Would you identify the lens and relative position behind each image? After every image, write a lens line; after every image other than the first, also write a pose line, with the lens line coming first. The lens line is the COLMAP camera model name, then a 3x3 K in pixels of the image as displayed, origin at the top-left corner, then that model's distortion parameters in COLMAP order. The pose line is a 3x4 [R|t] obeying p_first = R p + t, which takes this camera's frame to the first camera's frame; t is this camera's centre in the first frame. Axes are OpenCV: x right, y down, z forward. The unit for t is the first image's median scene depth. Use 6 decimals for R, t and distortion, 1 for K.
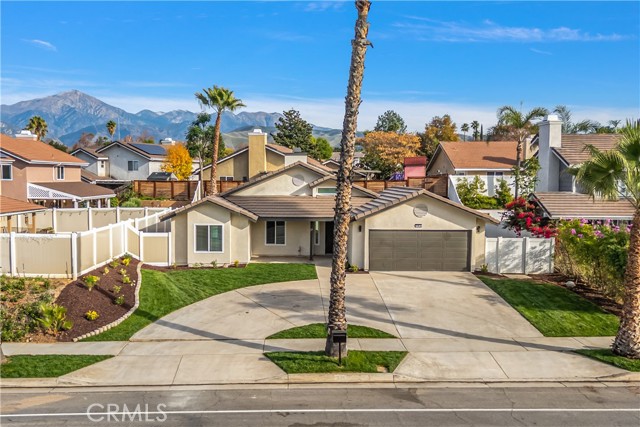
lens RADIAL K [[614.1, 0, 283.3], [0, 614.1, 257.2], [0, 0, 1]] dist [0.065151, -0.013244]
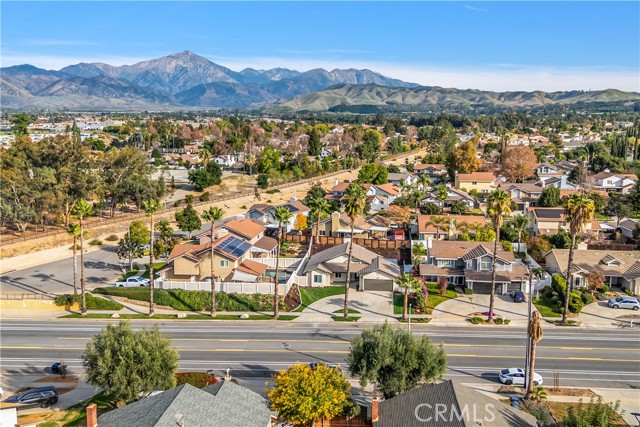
lens RADIAL K [[563.1, 0, 320.0], [0, 563.1, 213.5], [0, 0, 1]] dist [0.106838, -0.149574]
pose [[0.995801, 0.013995, -0.090467, 0.168067], [-0.012169, 0.999712, 0.020702, -0.457769], [0.090731, -0.019514, 0.995684, -2.099167]]
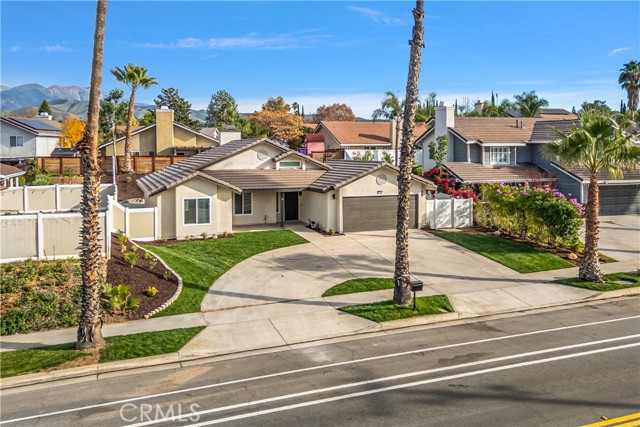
lens RADIAL K [[563.1, 0, 320.0], [0, 563.1, 213.5], [0, 0, 1]] dist [0.106838, -0.149574]
pose [[0.934627, -0.048791, 0.352268, -0.266606], [0.055441, 0.998423, -0.008809, -0.006700], [-0.351283, 0.027763, 0.935858, 0.022668]]
